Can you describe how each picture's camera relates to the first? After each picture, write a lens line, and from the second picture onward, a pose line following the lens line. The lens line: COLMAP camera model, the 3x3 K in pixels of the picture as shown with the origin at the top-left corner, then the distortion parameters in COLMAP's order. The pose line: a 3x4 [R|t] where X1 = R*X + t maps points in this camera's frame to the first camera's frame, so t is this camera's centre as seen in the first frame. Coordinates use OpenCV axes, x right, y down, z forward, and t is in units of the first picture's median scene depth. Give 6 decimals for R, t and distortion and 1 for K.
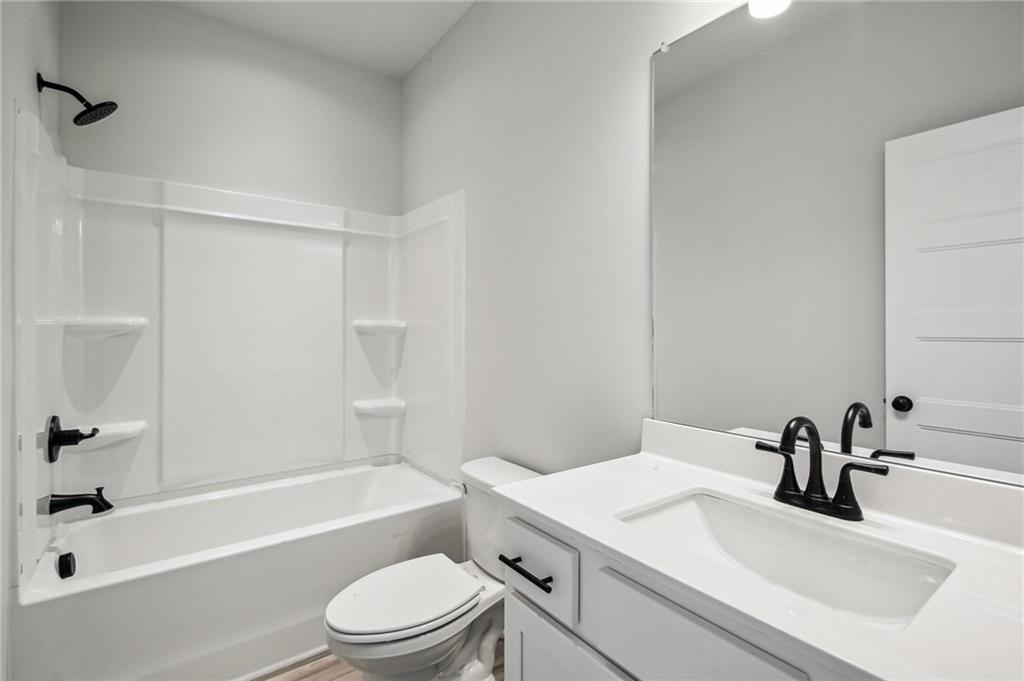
lens RADIAL K [[467.1, 0, 505.4], [0, 467.1, 324.3], [0, 0, 1]] dist [0.004116, 0.000241]
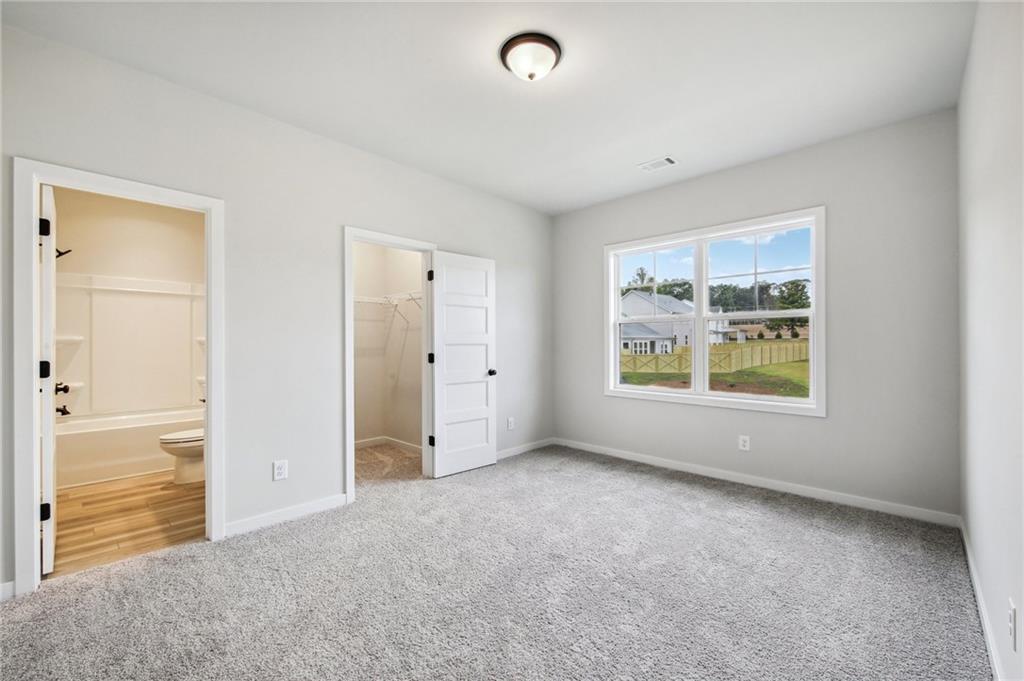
lens RADIAL K [[430.9, 0, 508.5], [0, 430.9, 340.6], [0, 0, 1]] dist [0.020180, -0.000476]
pose [[0.984757, -0.005888, 0.173836, 0.867657], [0.006216, 0.999980, -0.001344, 0.020814], [-0.173824, 0.002404, 0.984774, -1.414158]]
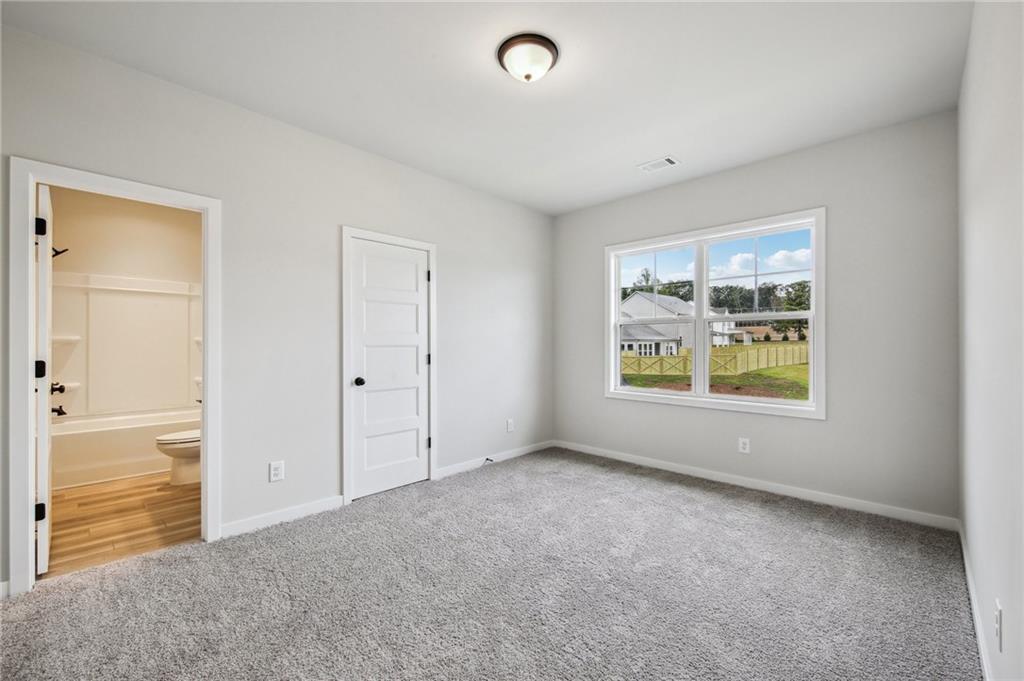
lens RADIAL K [[437.4, 0, 510.3], [0, 437.4, 341.3], [0, 0, 1]] dist [0.021374, -0.000432]
pose [[0.985205, -0.002720, 0.171358, 0.878270], [0.003190, 0.999992, -0.002466, 0.021202], [-0.171350, 0.002976, 0.985206, -1.426258]]
